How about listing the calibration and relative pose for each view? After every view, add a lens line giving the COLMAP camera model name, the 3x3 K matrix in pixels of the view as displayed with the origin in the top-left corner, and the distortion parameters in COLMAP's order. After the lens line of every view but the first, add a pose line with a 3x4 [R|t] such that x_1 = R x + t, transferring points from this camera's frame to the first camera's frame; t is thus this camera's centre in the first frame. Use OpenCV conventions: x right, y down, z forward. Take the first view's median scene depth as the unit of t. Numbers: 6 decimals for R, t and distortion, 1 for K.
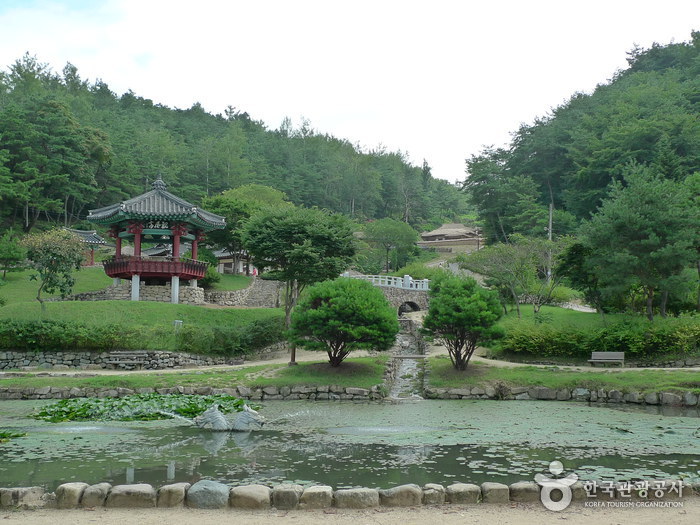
lens RADIAL K [[860.1, 0, 350.0], [0, 860.1, 262.5], [0, 0, 1]] dist [0.003593, -0.014672]
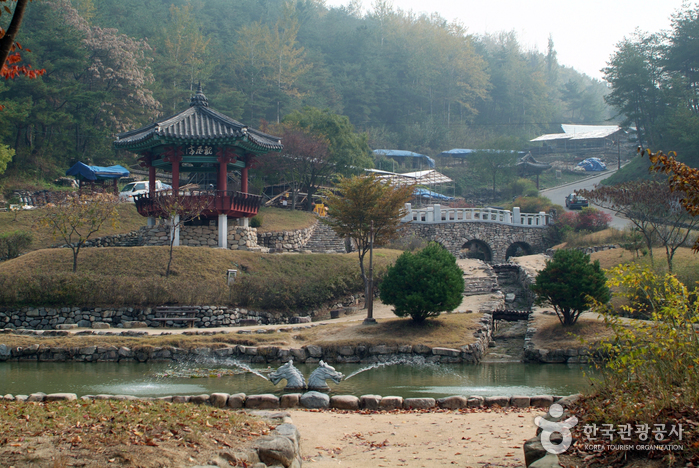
lens RADIAL K [[1292.2, 0, 349.5], [0, 1292.2, 234.0], [0, 0, 1]] dist [0.016202, 0.057446]
pose [[0.996833, -0.007574, -0.079164, 0.011932], [0.011088, 0.998968, 0.044044, -0.018572], [0.078749, -0.044783, 0.995888, -0.210611]]
